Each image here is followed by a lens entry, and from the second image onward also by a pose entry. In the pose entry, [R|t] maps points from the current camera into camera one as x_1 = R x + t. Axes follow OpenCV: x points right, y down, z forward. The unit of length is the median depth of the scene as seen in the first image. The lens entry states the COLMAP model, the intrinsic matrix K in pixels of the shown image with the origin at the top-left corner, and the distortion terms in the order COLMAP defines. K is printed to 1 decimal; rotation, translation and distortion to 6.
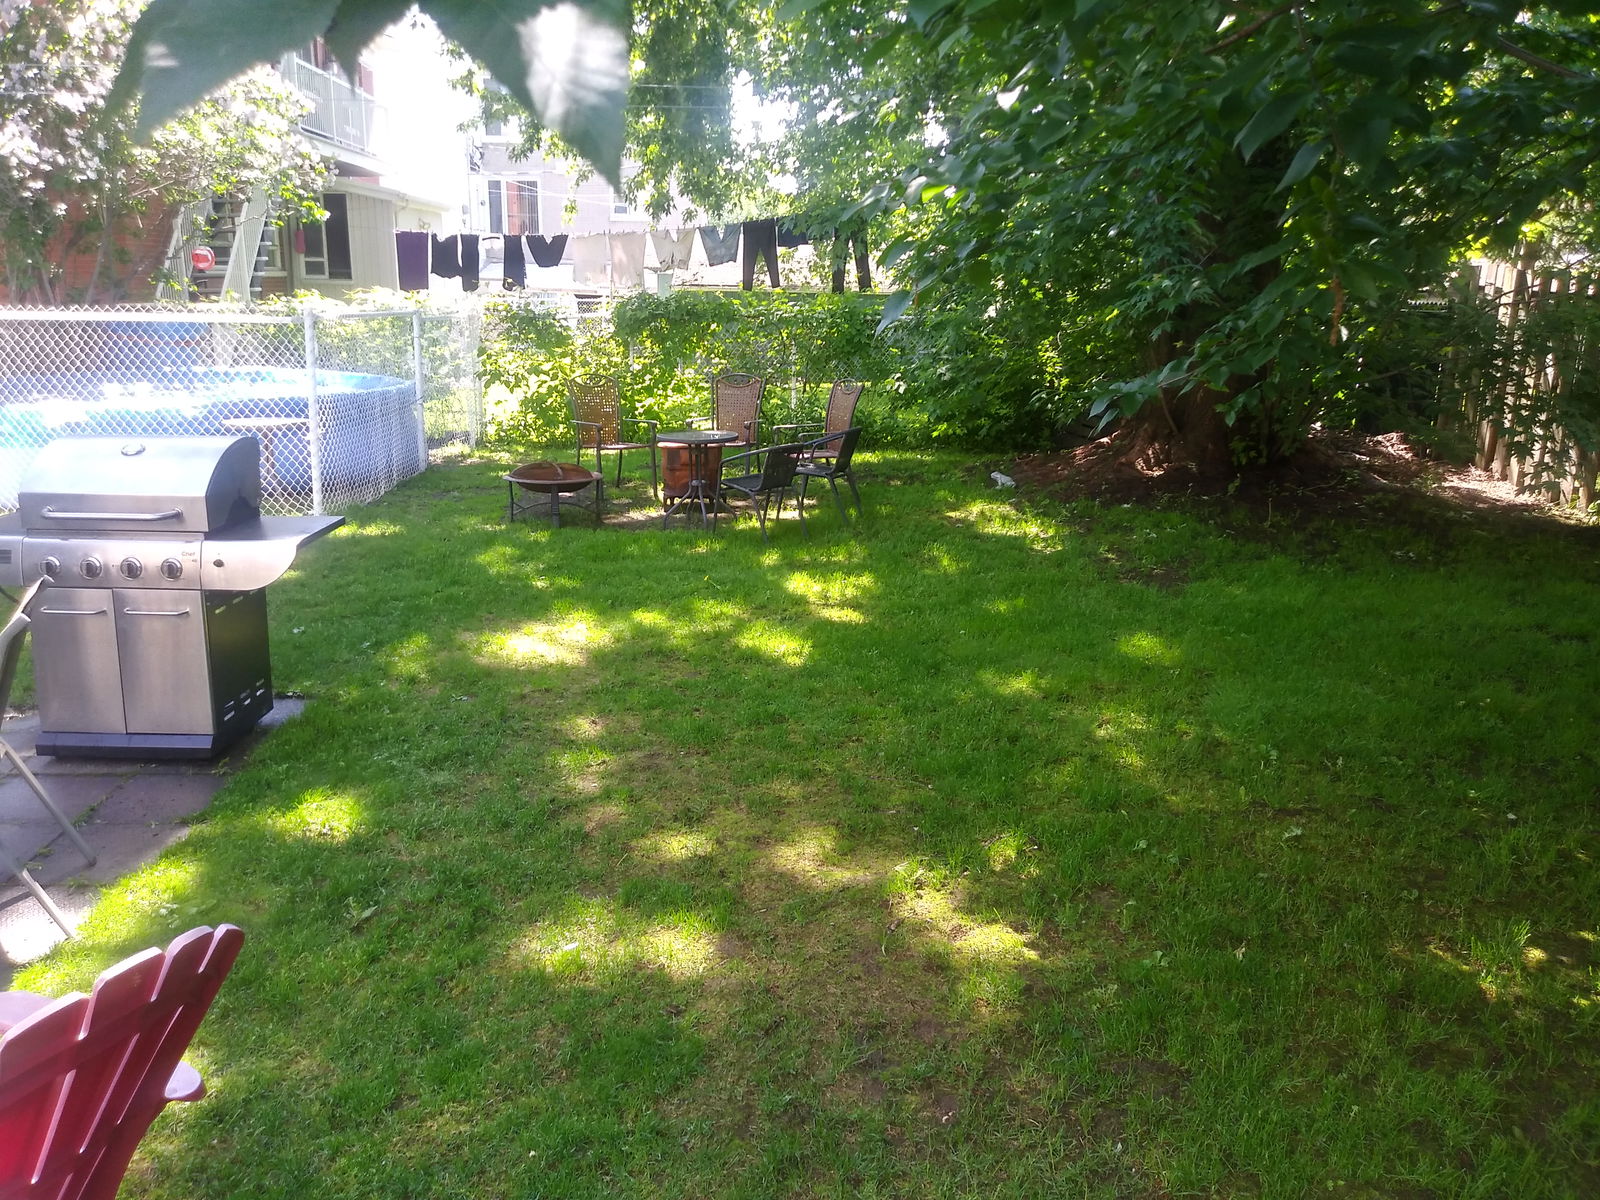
lens RADIAL K [[1259.6, 0, 800.0], [0, 1259.6, 600.0], [0, 0, 1]] dist [0.030513, -0.065032]
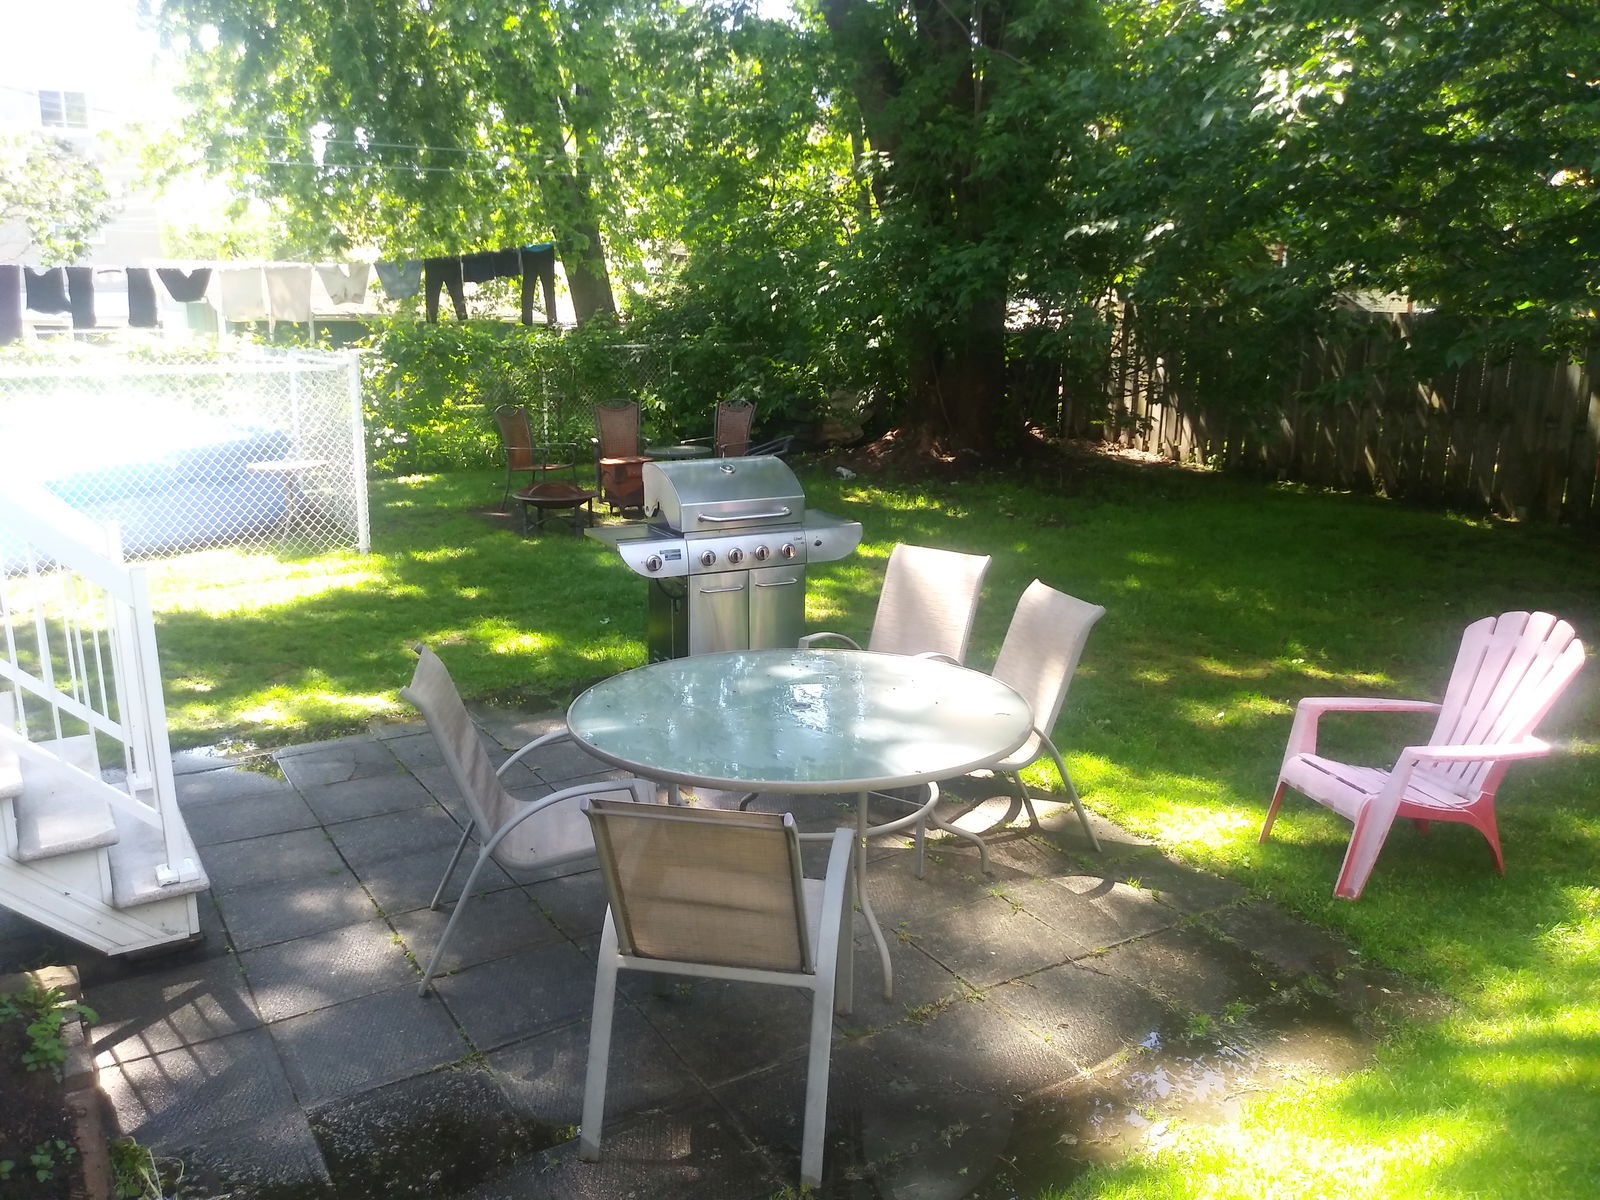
lens RADIAL K [[1266.6, 0, 800.0], [0, 1266.6, 600.0], [0, 0, 1]] dist [0.011806, 0.003791]
pose [[0.884451, -0.120548, 0.450794, -0.432600], [0.126986, 0.991774, 0.016068, 0.004125], [-0.449023, 0.043033, 0.892483, -0.094149]]
